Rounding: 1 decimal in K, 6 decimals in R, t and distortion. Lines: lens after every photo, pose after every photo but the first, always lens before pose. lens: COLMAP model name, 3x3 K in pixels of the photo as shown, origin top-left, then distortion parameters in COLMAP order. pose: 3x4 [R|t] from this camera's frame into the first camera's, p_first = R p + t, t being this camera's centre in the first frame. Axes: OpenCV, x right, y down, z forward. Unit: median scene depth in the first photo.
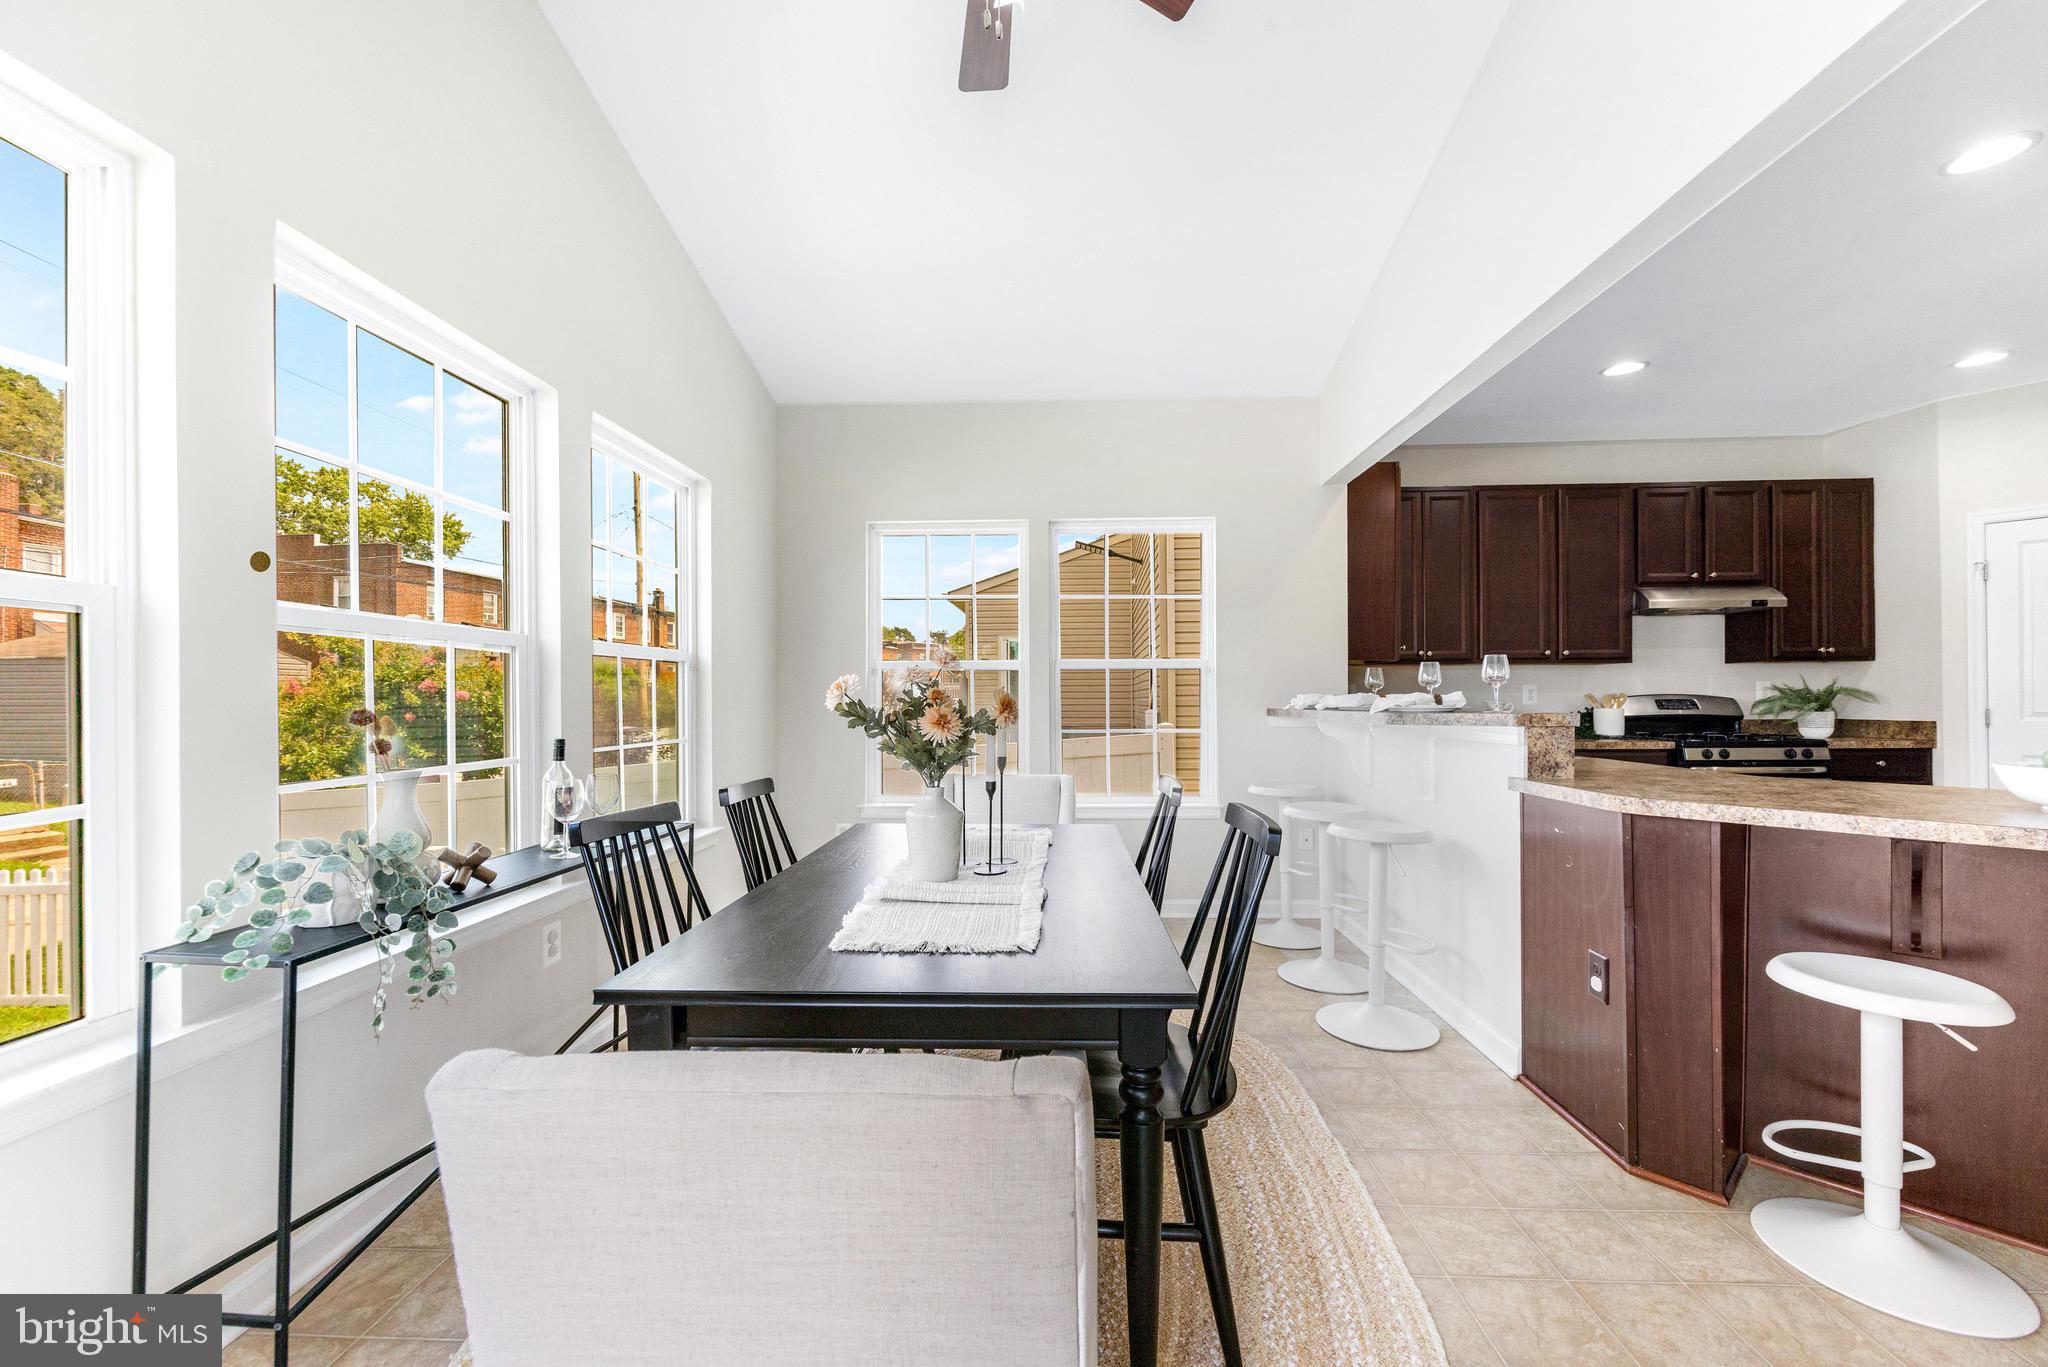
lens RADIAL K [[804.2, 0, 1019.3], [0, 804.2, 690.8], [0, 0, 1]] dist [-0.001091, 0.000793]
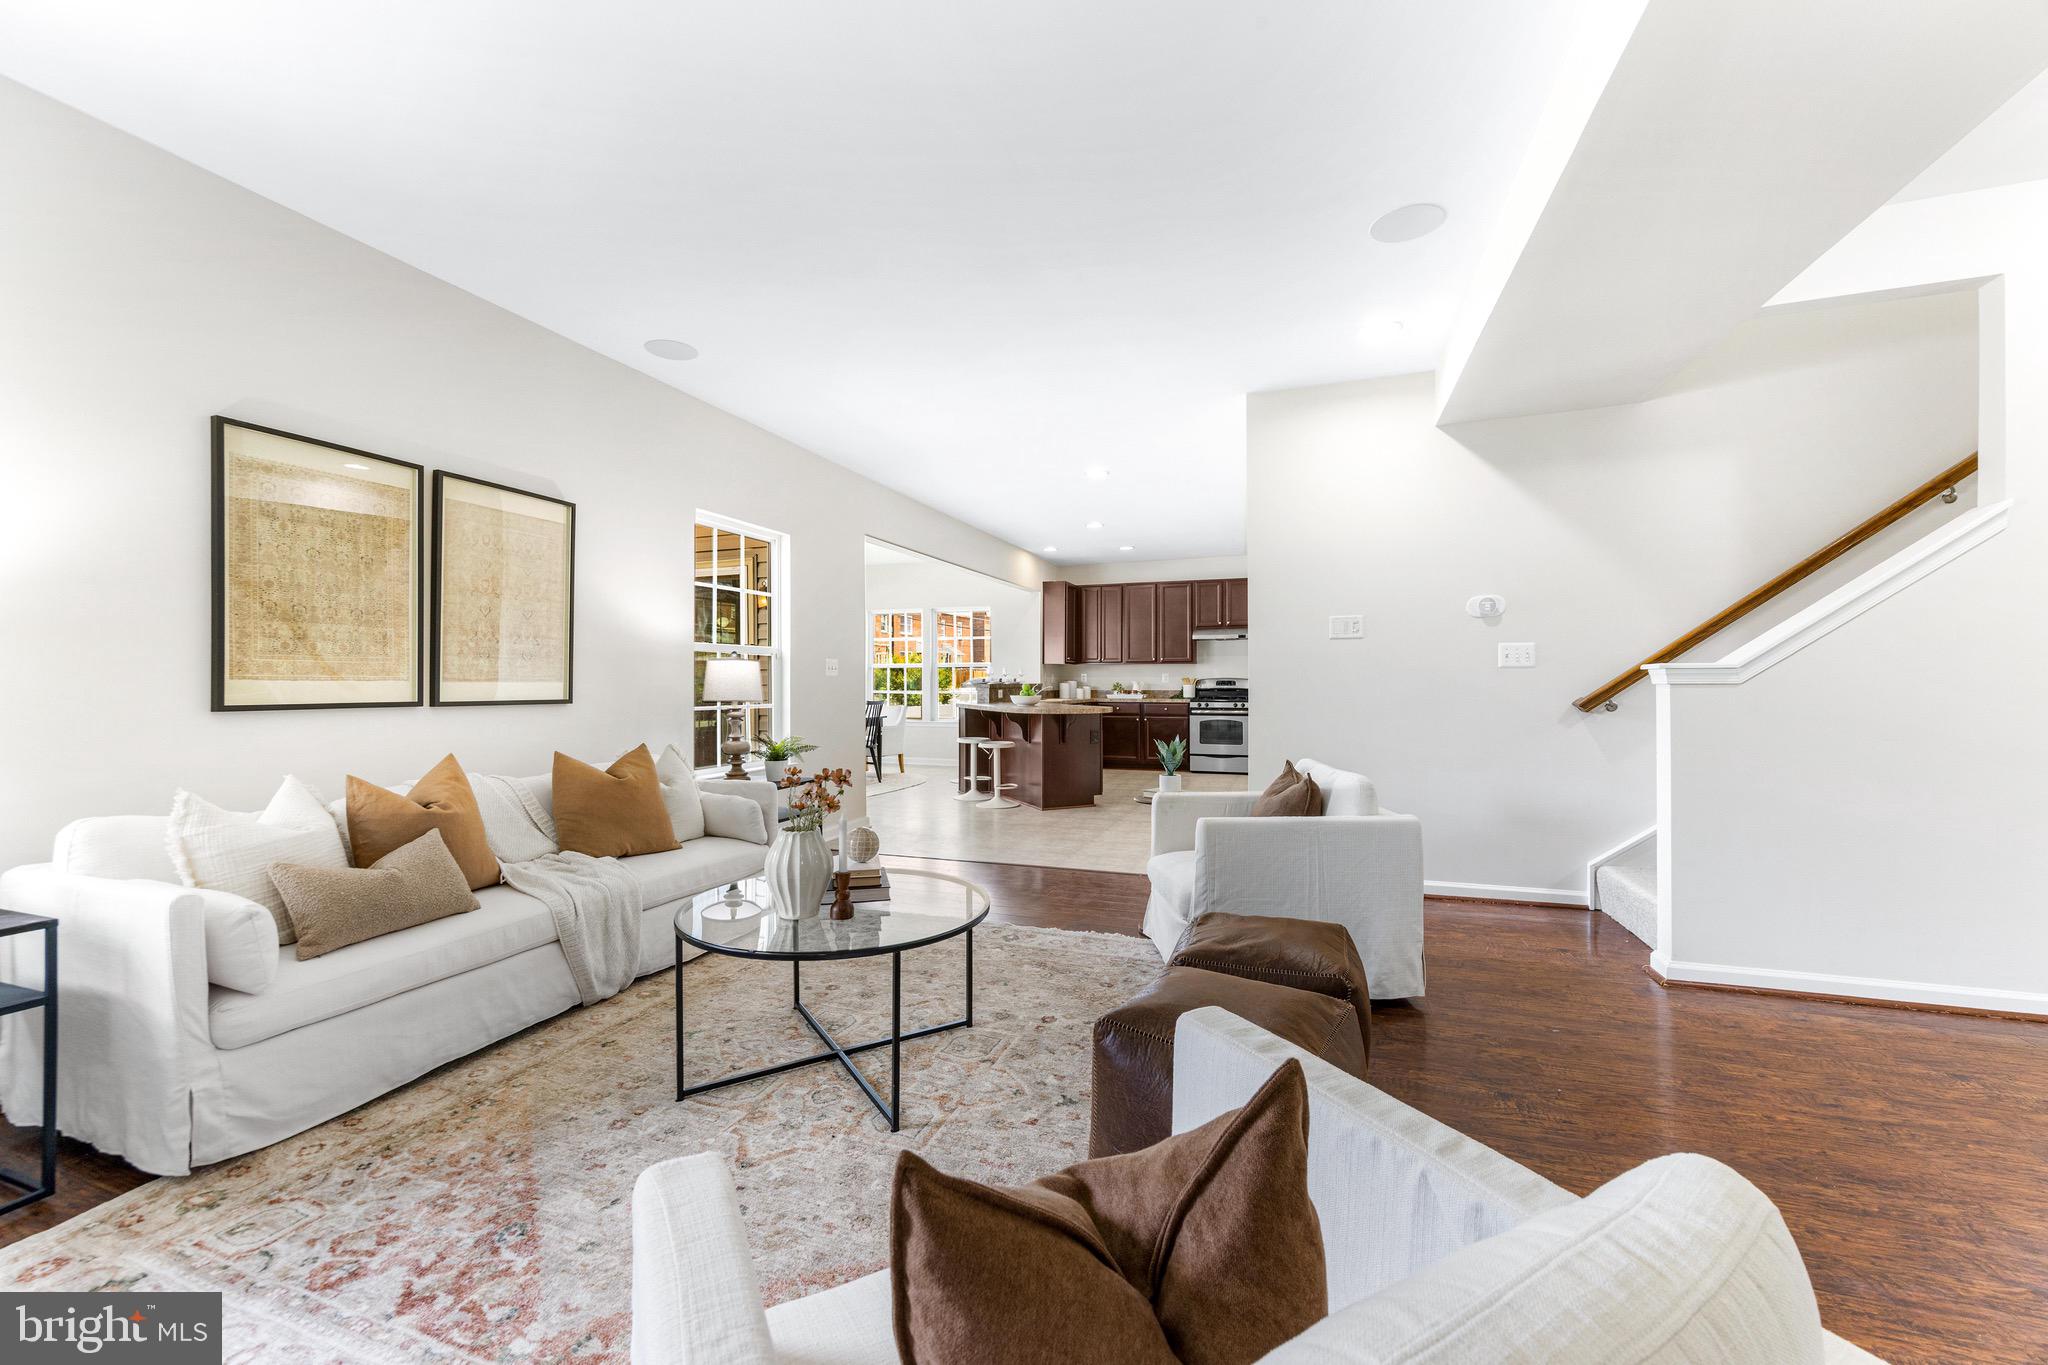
lens RADIAL K [[804.2, 0, 1035.8], [0, 804.2, 674.2], [0, 0, 1]] dist [-0.001091, 0.000793]
pose [[0.955810, 0.005706, -0.293929, 1.002521], [-0.003732, 0.999967, 0.007276, -0.020862], [0.293960, -0.005857, 0.955800, -1.211150]]
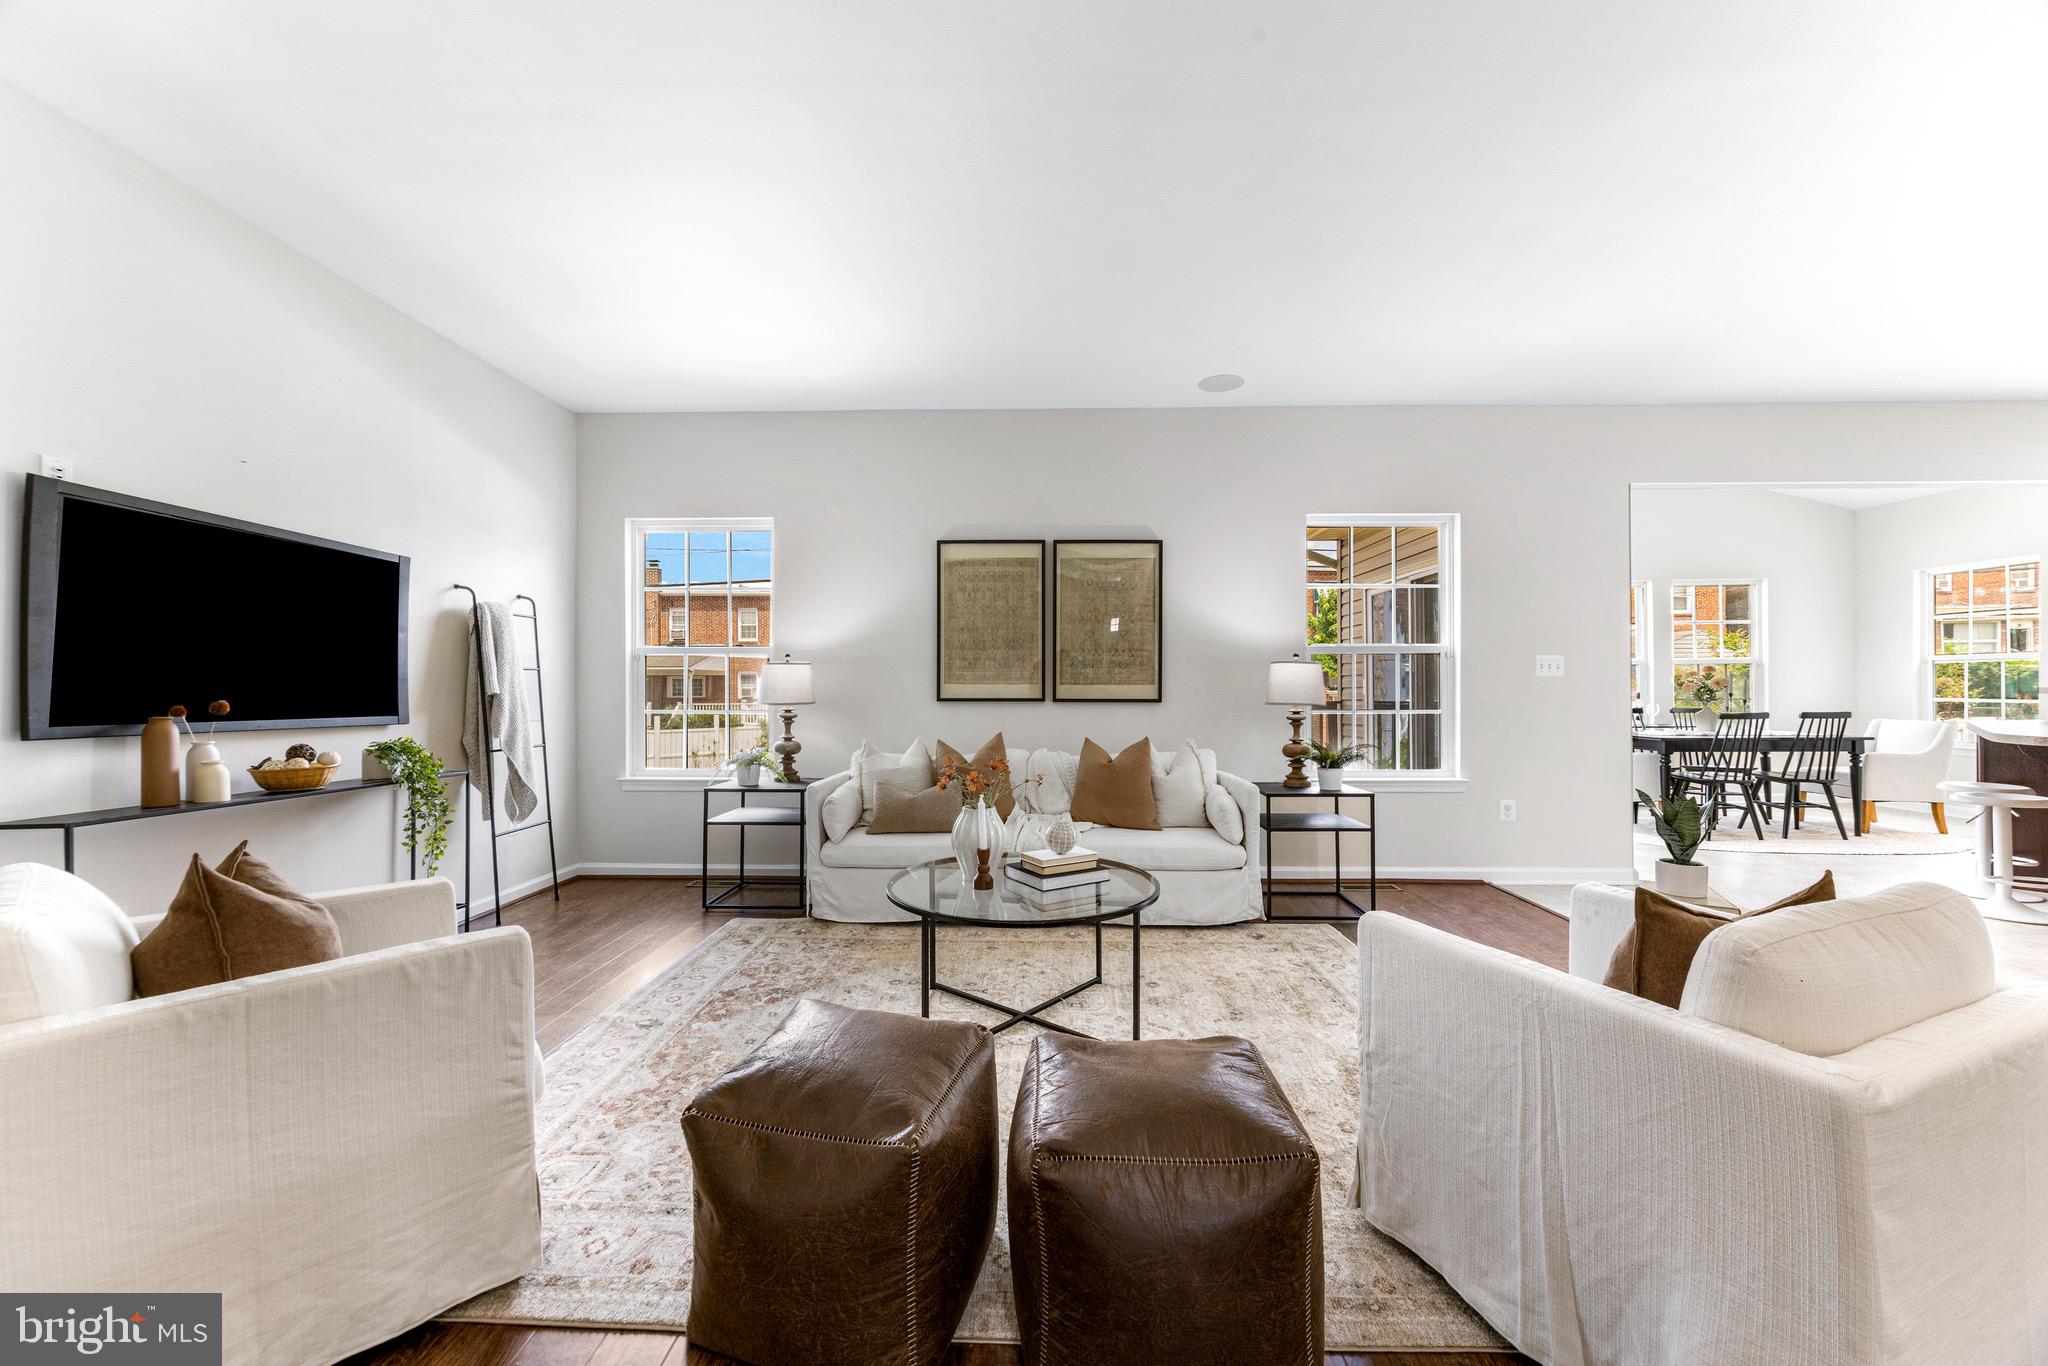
lens RADIAL K [[804.2, 0, 1028.8], [0, 804.2, 674.9], [0, 0, 1]] dist [-0.001091, 0.000793]
pose [[0.000125, -0.009765, -0.999952, 1.315698], [0.016430, 0.999817, -0.009762, -0.010534], [0.999865, -0.016428, 0.000286, -0.738341]]
